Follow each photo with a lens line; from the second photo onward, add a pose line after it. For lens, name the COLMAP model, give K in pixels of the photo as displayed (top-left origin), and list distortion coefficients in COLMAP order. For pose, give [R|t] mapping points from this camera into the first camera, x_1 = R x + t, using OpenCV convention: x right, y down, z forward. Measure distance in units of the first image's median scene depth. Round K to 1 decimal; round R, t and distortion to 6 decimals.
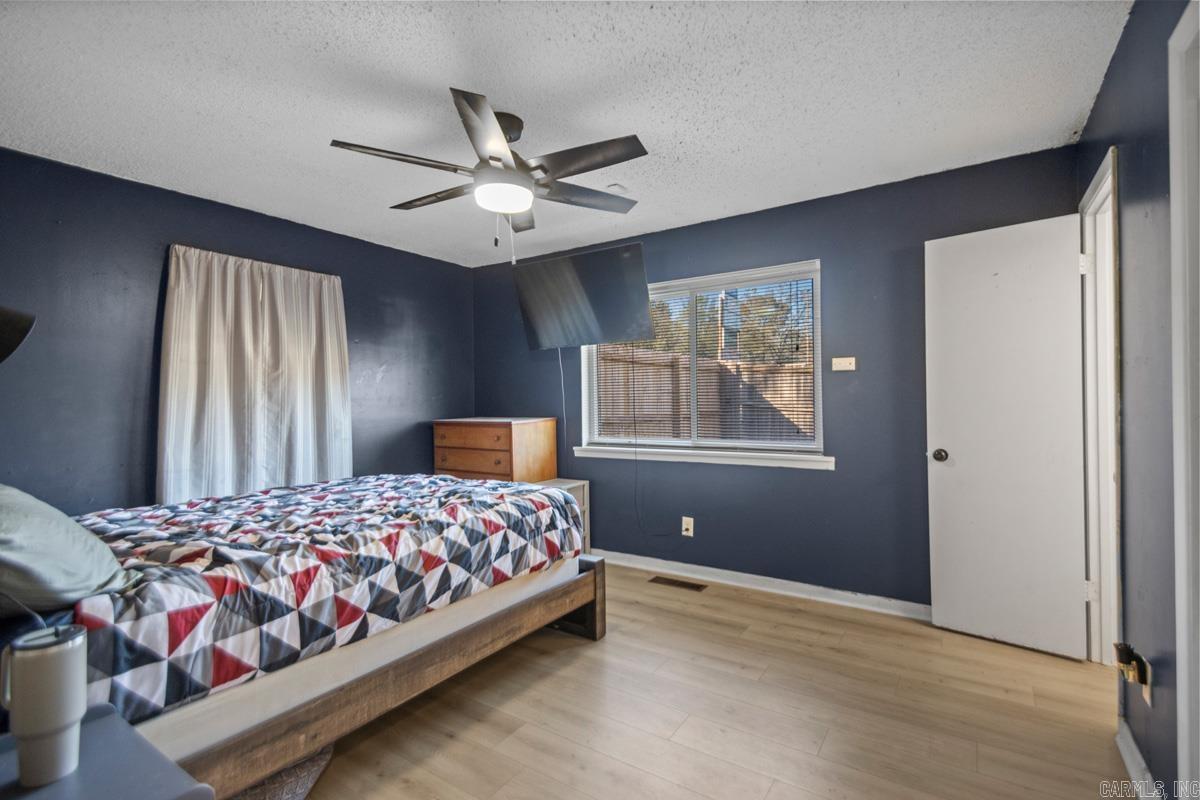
lens RADIAL K [[570.0, 0, 606.8], [0, 570.0, 397.7], [0, 0, 1]] dist [0.027371, -0.017343]
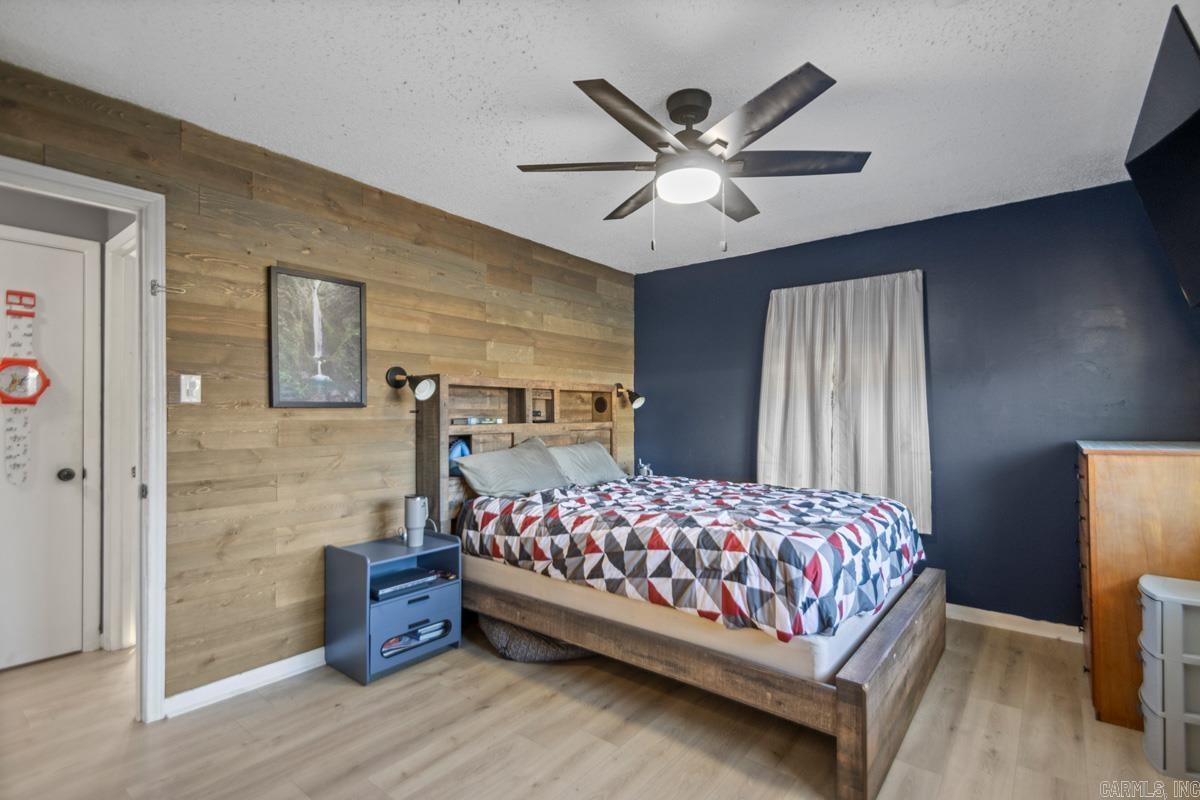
lens RADIAL K [[570.0, 0, 609.7], [0, 570.0, 408.0], [0, 0, 1]] dist [0.027371, -0.017343]
pose [[-0.123575, 0.001533, -0.992334, 0.808798], [0.008609, 0.999963, 0.000473, -0.003666], [0.992298, -0.008485, -0.123584, 1.094147]]
